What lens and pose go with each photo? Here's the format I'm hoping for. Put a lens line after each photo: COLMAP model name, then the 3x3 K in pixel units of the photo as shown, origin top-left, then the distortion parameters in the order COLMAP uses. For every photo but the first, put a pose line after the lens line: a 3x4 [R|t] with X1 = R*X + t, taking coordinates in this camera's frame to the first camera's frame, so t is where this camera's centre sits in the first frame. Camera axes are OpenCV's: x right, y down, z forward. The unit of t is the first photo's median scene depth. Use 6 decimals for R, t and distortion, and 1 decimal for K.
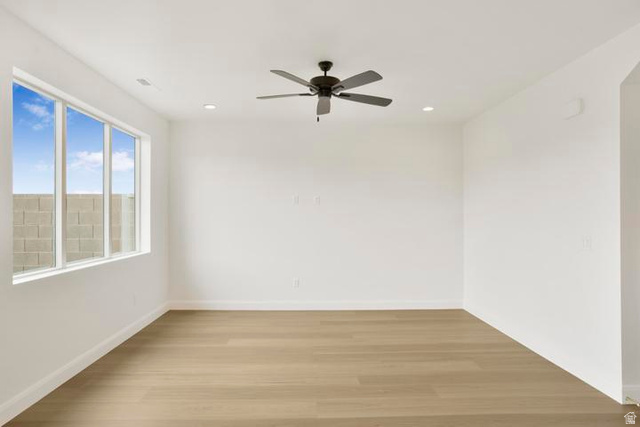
lens RADIAL K [[365.1, 0, 320.0], [0, 365.1, 213.5], [0, 0, 1]] dist [-0.003617, 0.000279]
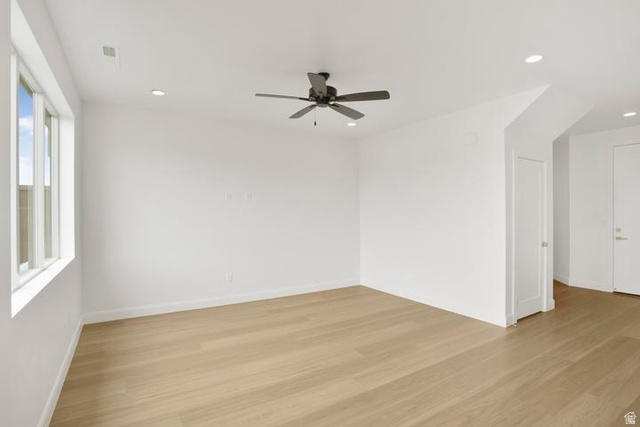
lens RADIAL K [[319.0, 0, 308.6], [0, 319.0, 202.9], [0, 0, 1]] dist [-0.020184, 0.000431]
pose [[0.868694, 0.013036, 0.495177, -0.441311], [0.000889, 0.999611, -0.027875, 0.007748], [-0.495348, 0.024655, 0.868345, 0.156642]]
